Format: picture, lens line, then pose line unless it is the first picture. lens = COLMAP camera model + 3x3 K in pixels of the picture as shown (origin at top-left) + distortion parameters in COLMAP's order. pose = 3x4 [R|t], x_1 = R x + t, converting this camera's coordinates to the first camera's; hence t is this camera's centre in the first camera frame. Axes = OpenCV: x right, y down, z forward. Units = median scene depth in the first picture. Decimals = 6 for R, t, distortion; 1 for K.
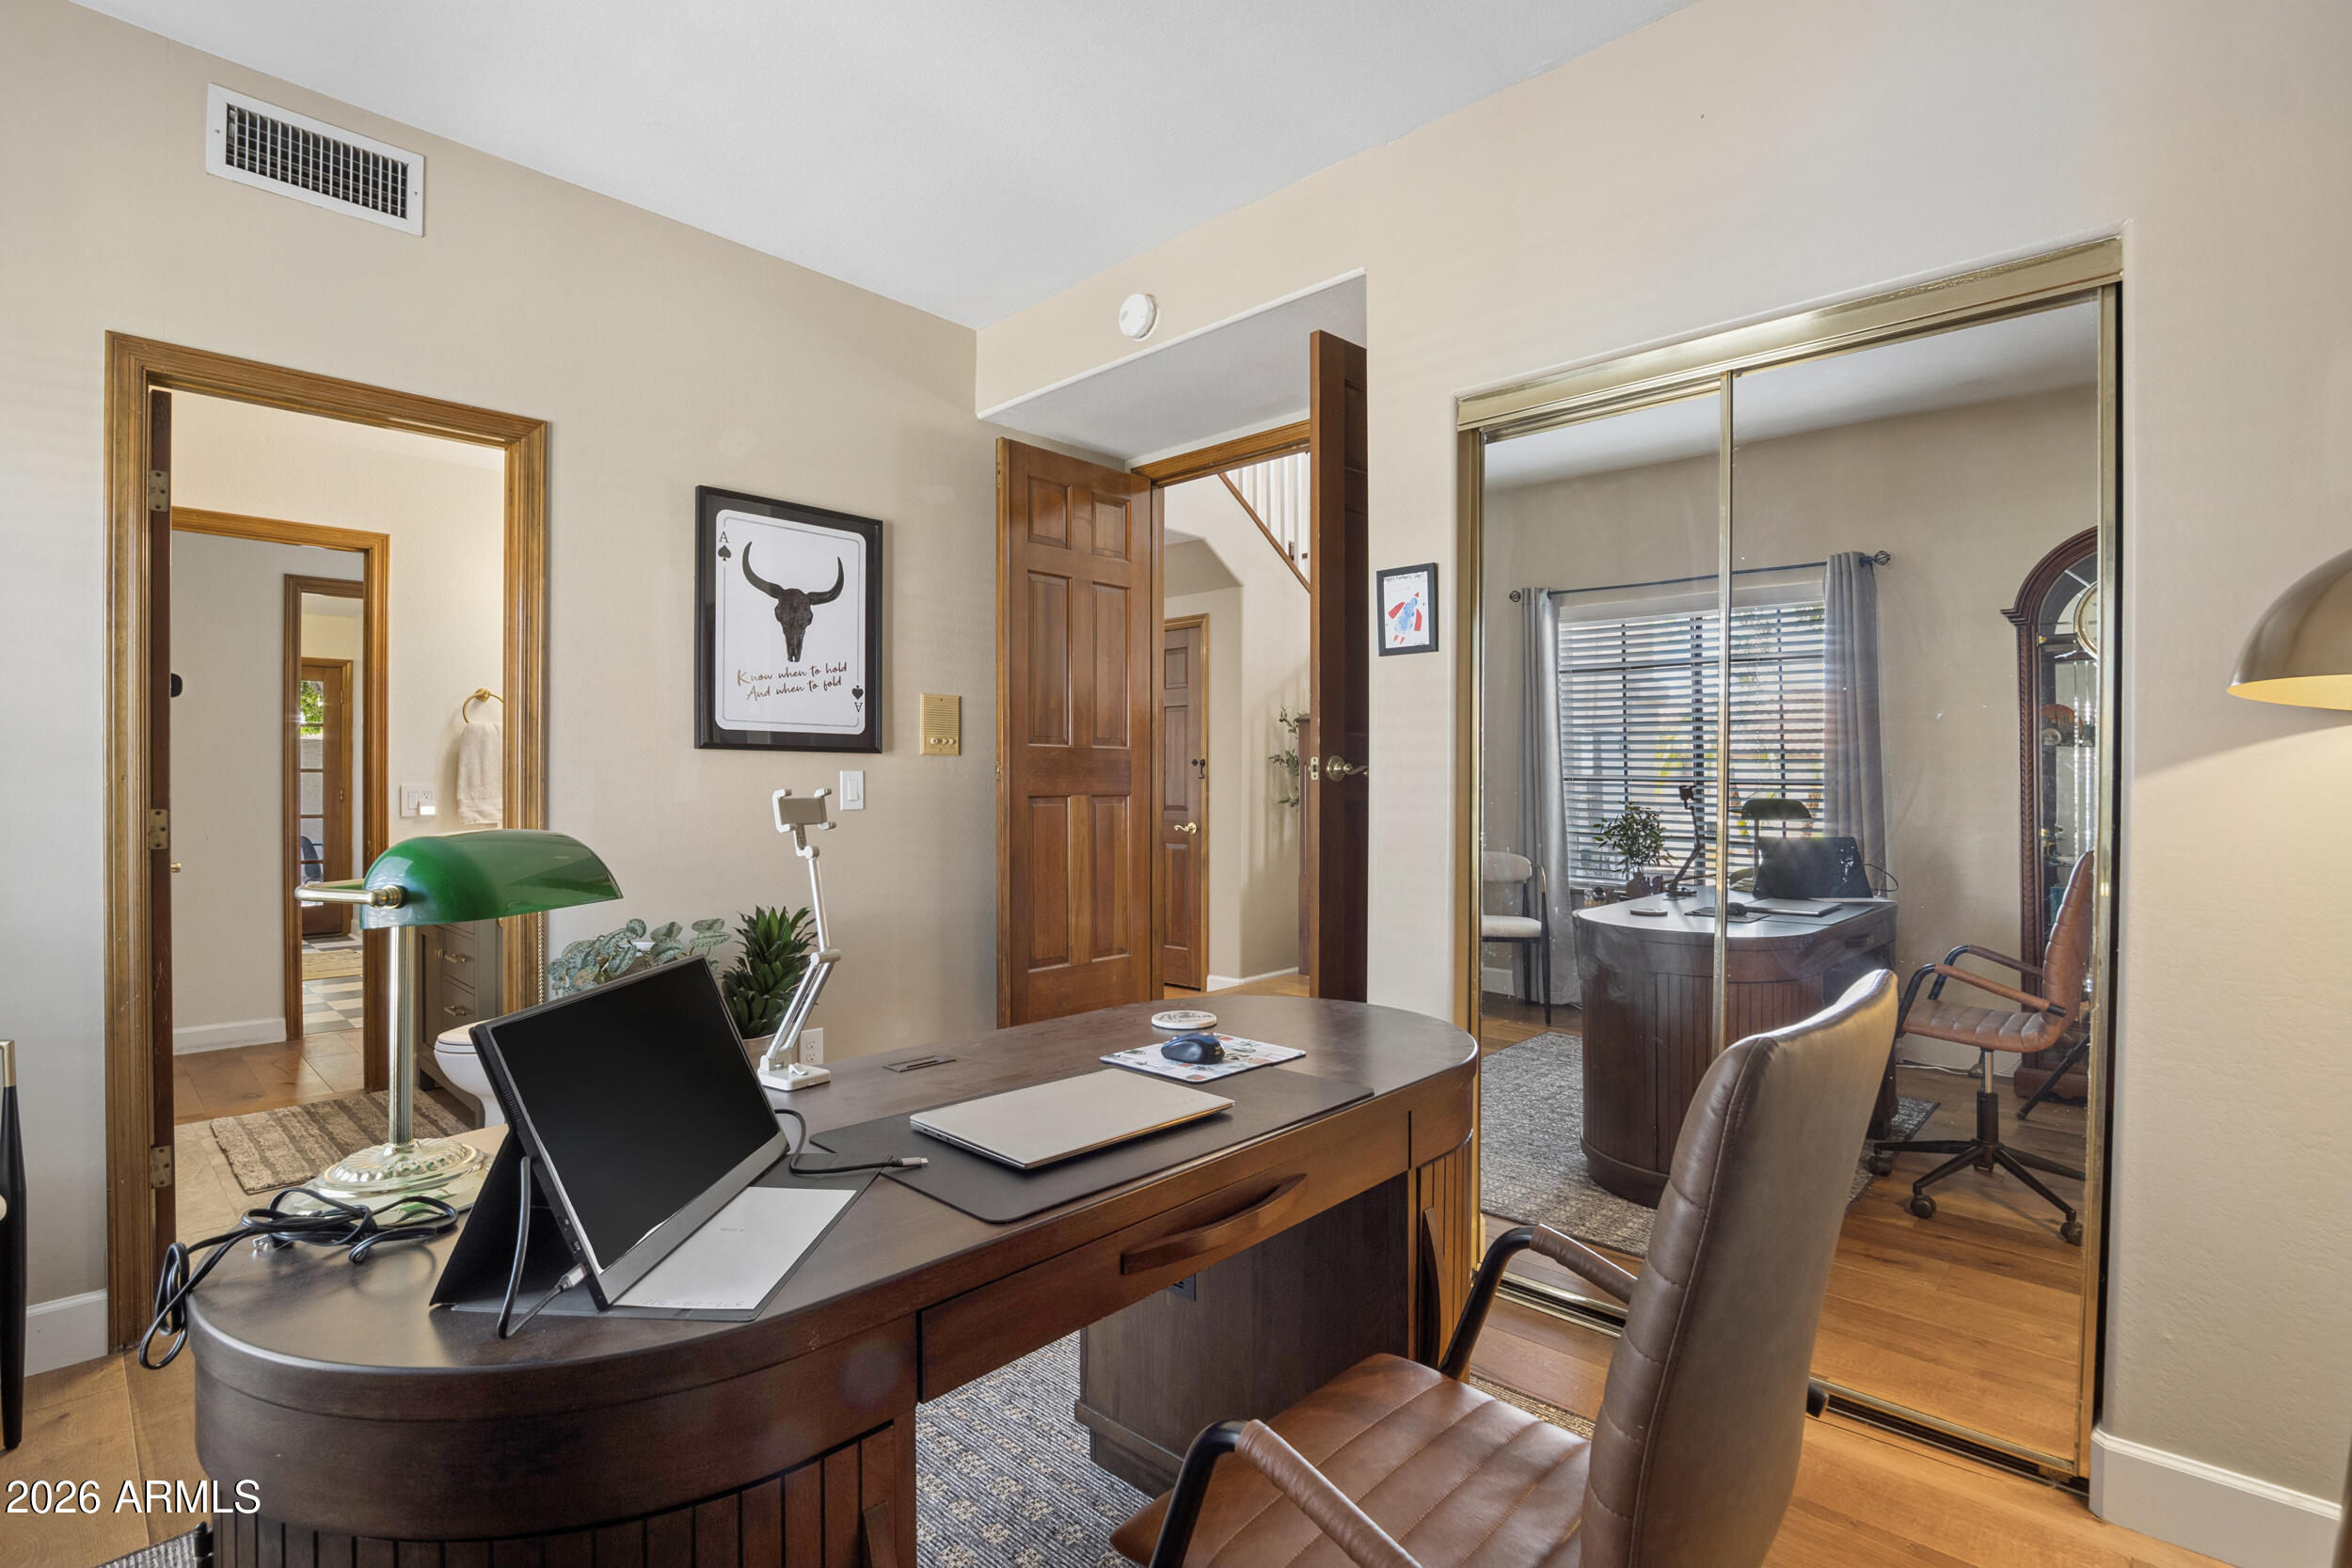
lens RADIAL K [[1115.9, 0, 1174.7], [0, 1115.9, 785.0], [0, 0, 1]] dist [-0.040896, 0.008857]
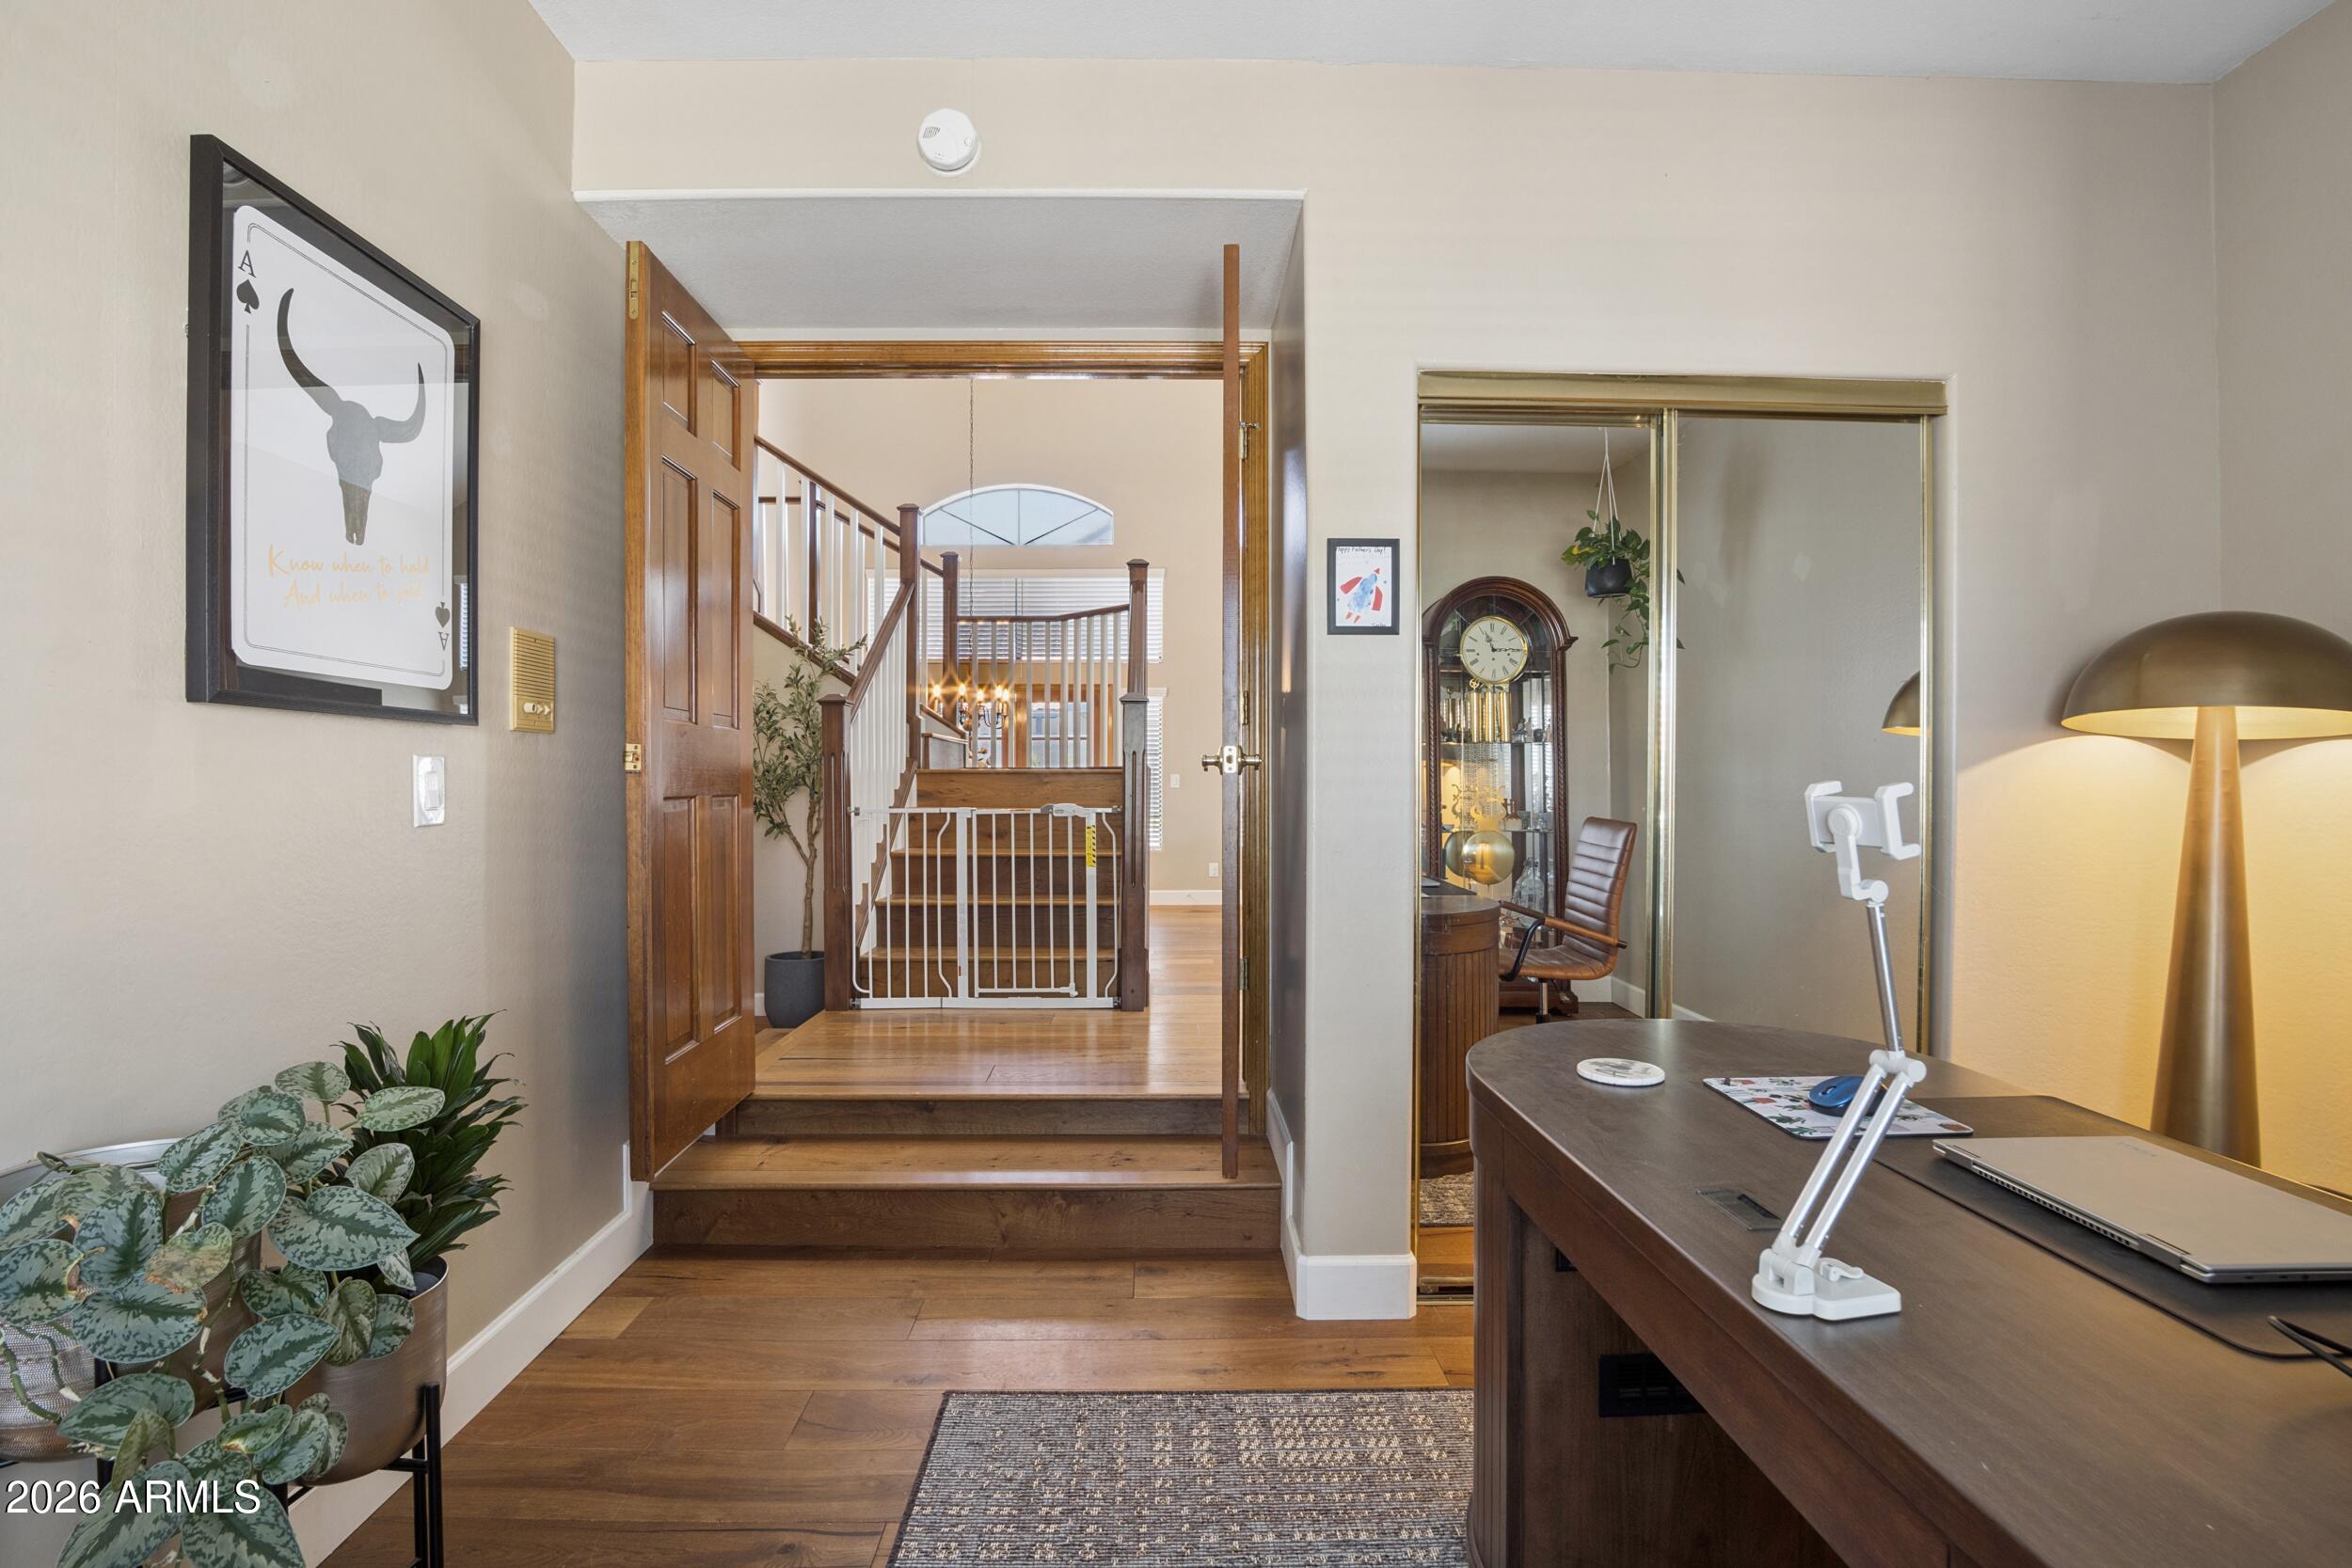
lens RADIAL K [[1115.9, 0, 1171.2], [0, 1115.9, 784.5], [0, 0, 1]] dist [-0.040896, 0.008857]
pose [[0.709888, -0.005023, 0.704297, -0.456766], [0.003152, 0.999987, 0.003954, 0.000679], [-0.704308, -0.000587, 0.709895, 0.390012]]
